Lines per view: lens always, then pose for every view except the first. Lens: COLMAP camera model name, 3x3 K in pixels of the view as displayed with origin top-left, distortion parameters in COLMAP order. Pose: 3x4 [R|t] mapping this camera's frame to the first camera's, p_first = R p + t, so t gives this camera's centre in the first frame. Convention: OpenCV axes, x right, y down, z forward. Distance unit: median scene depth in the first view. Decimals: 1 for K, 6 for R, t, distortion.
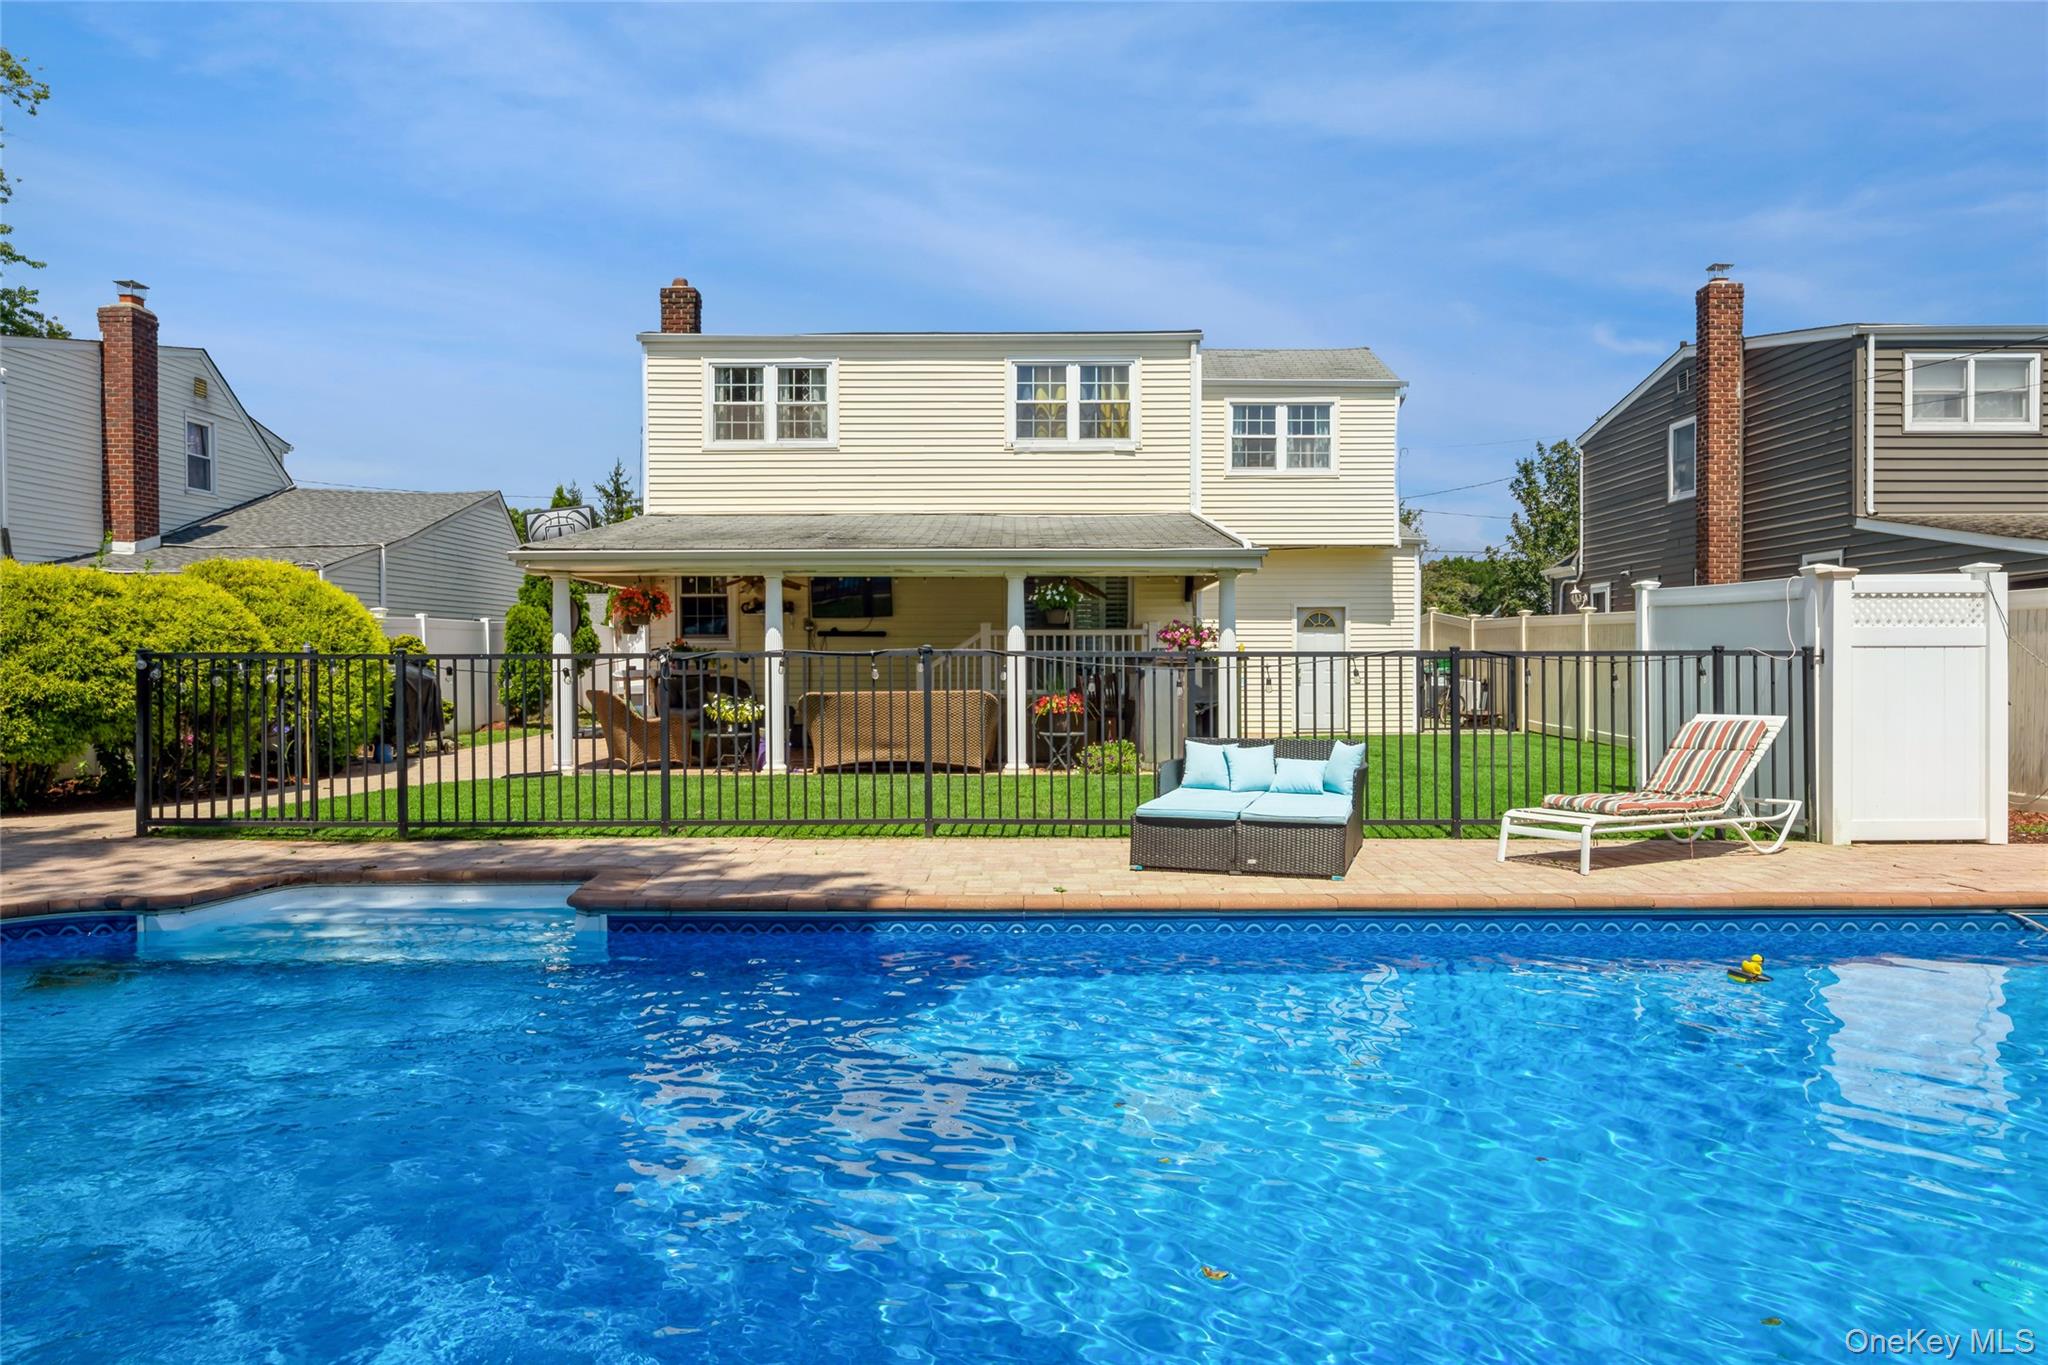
lens RADIAL K [[1351.7, 0, 1023.6], [0, 1351.7, 670.6], [0, 0, 1]] dist [0.007010, -0.003605]
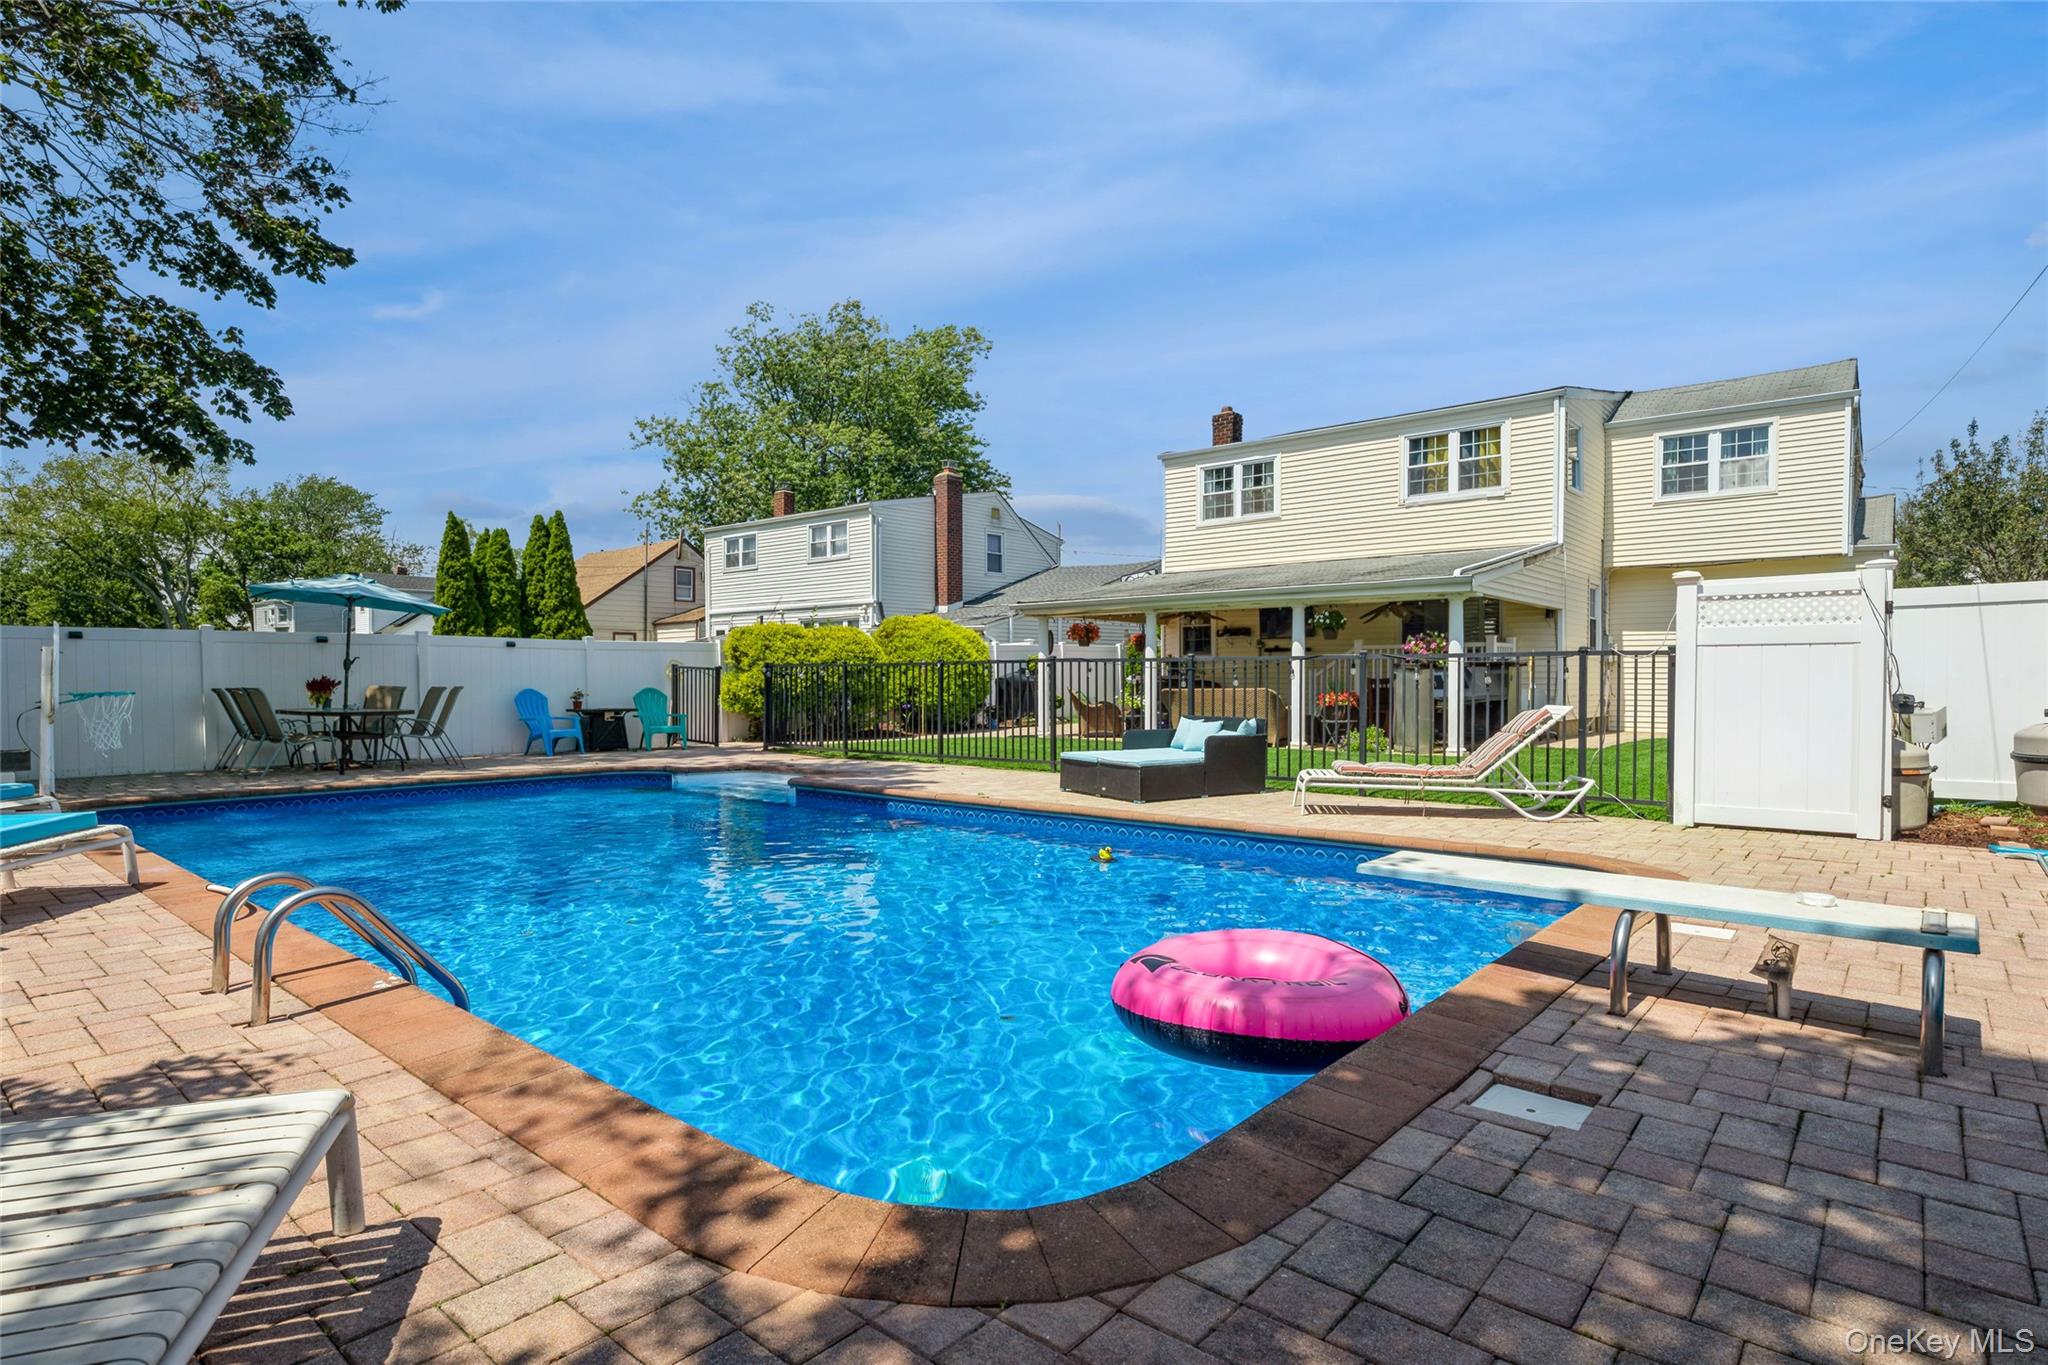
lens RADIAL K [[1069.3, 0, 1022.4], [0, 1069.3, 690.1], [0, 0, 1]] dist [-0.018656, 0.000027]
pose [[0.747639, 0.009575, -0.664036, 0.397521], [-0.003156, 0.999936, 0.010865, 0.003805], [0.664098, -0.006027, 0.747621, -0.006957]]
